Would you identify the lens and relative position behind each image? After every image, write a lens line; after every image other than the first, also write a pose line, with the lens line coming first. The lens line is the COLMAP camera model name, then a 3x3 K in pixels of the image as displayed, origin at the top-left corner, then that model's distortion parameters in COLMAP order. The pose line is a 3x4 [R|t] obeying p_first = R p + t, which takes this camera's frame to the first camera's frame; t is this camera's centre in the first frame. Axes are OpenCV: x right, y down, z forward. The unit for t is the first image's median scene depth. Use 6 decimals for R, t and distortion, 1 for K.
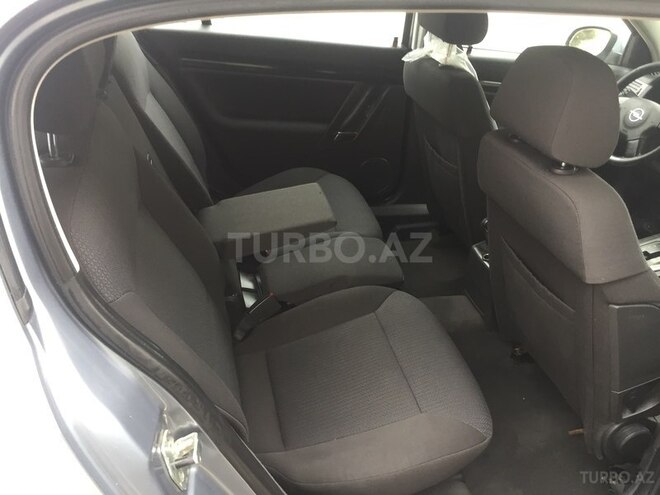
lens RADIAL K [[551.6, 0, 330.0], [0, 551.6, 247.5], [0, 0, 1]] dist [0.007539, -0.008284]
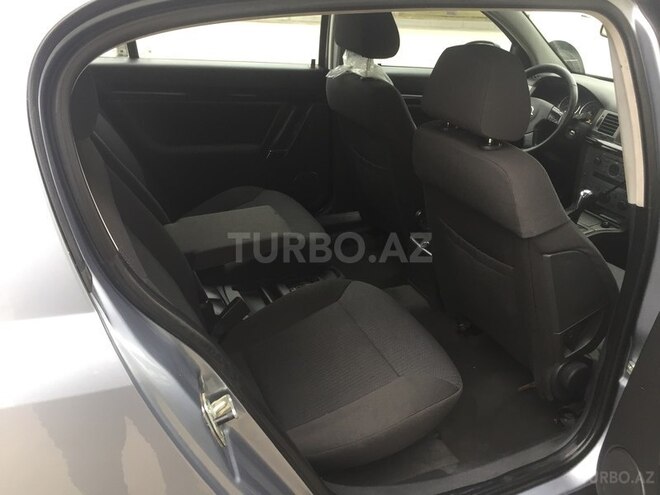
lens RADIAL K [[552.5, 0, 330.0], [0, 552.5, 247.5], [0, 0, 1]] dist [0.032831, -0.000427]
pose [[0.979566, -0.119961, 0.161433, -0.108486], [0.129910, 0.990134, -0.052516, 0.075503], [-0.153541, 0.072414, 0.985485, -0.085166]]
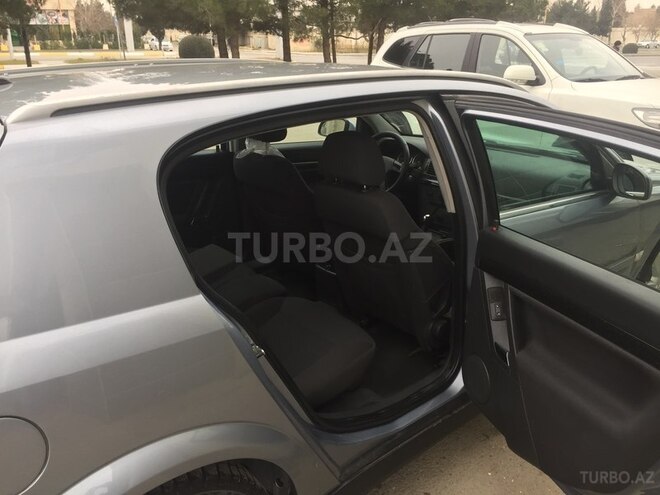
lens RADIAL K [[552.5, 0, 330.0], [0, 552.5, 247.5], [0, 0, 1]] dist [0.032831, -0.000427]
pose [[0.883271, -0.242039, 0.401560, -0.415194], [0.308646, 0.944867, -0.109383, 0.179846], [-0.352946, 0.220554, 0.909277, -0.543379]]
